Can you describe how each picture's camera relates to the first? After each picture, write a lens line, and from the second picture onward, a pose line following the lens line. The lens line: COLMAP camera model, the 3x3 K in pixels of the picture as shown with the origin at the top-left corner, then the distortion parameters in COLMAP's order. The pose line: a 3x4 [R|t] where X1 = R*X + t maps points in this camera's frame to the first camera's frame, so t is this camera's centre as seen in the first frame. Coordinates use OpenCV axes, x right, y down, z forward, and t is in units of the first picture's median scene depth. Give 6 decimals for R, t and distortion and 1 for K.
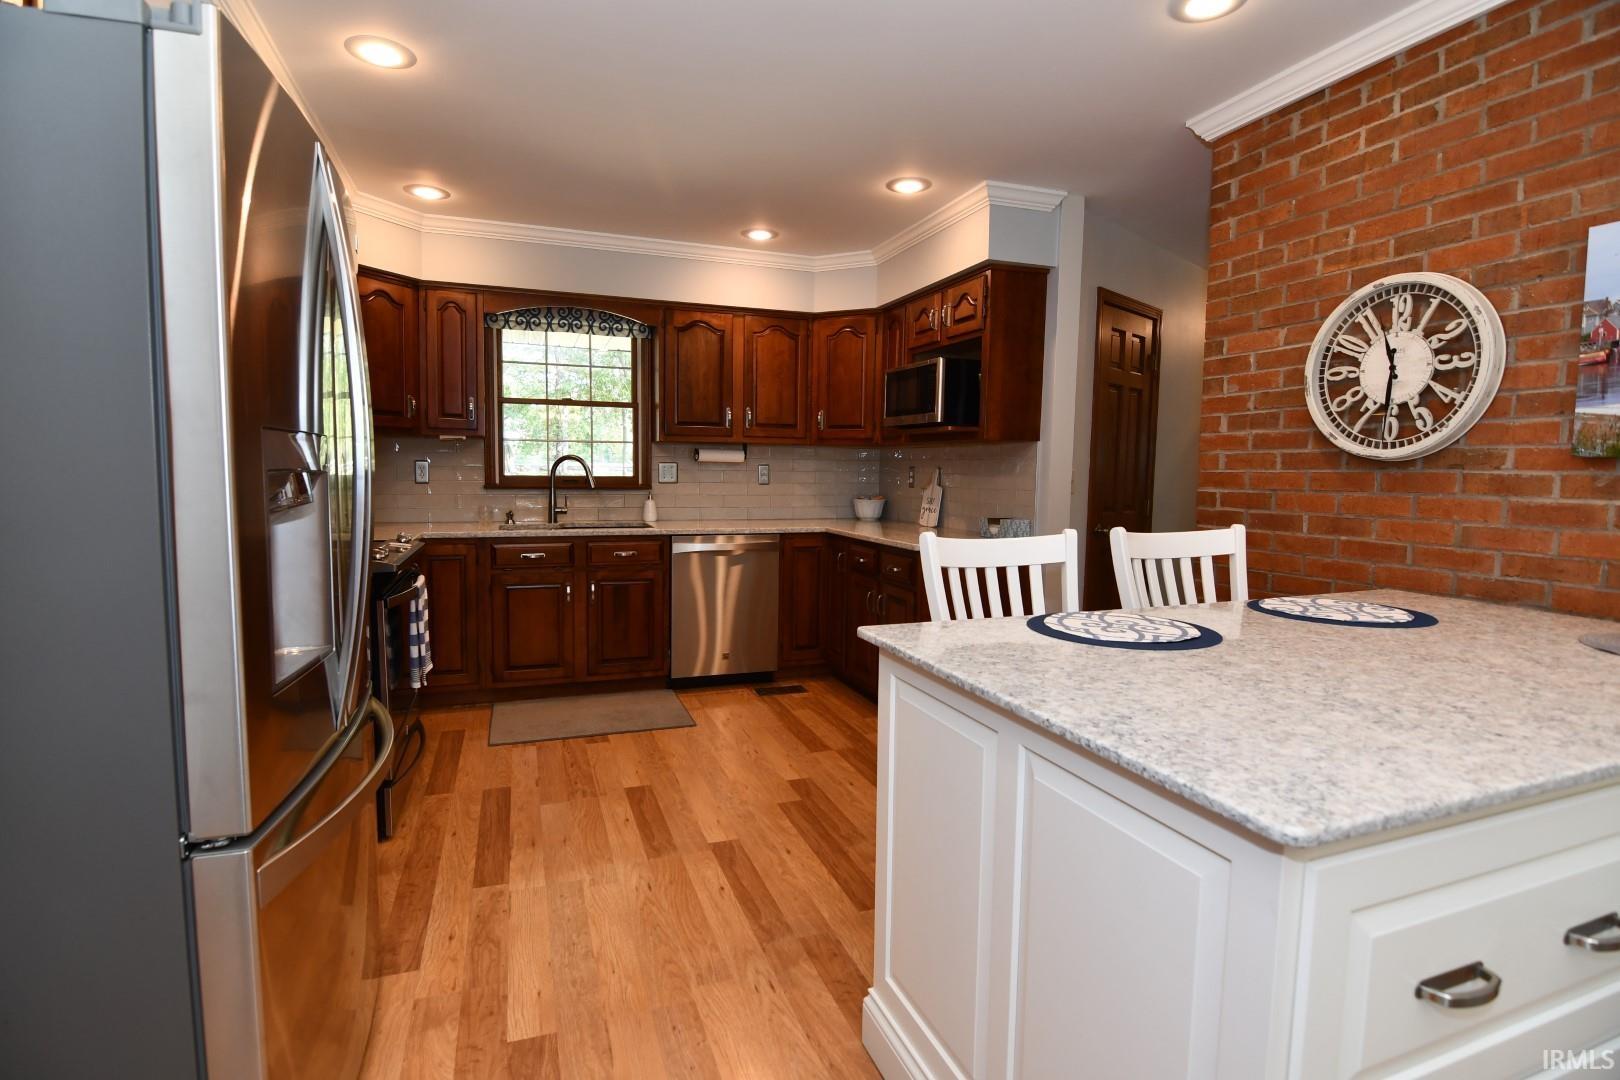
lens RADIAL K [[770.5, 0, 810.0], [0, 770.5, 540.0], [0, 0, 1]] dist [-0.026857, 0.000279]
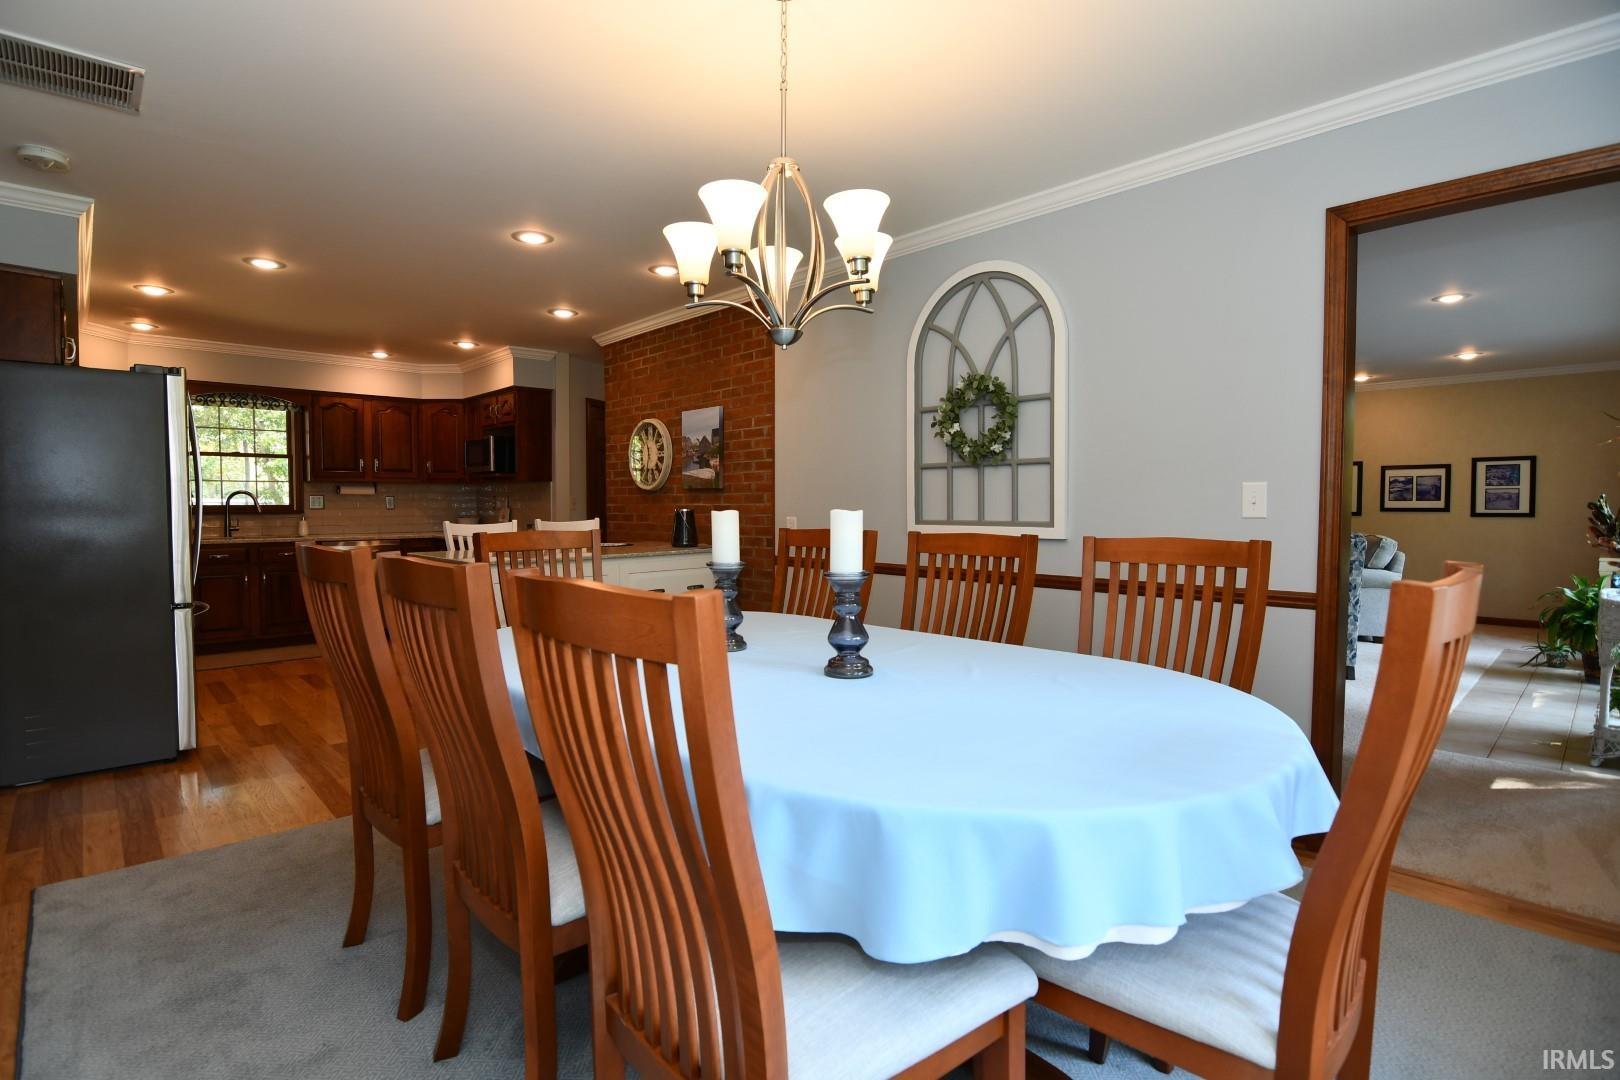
lens RADIAL K [[770.5, 0, 810.0], [0, 770.5, 540.0], [0, 0, 1]] dist [-0.026857, 0.000279]
pose [[0.917272, -0.030442, 0.397097, 0.108458], [0.046912, 0.998392, -0.031827, 0.081600], [-0.395489, 0.047823, 0.917225, -0.764006]]
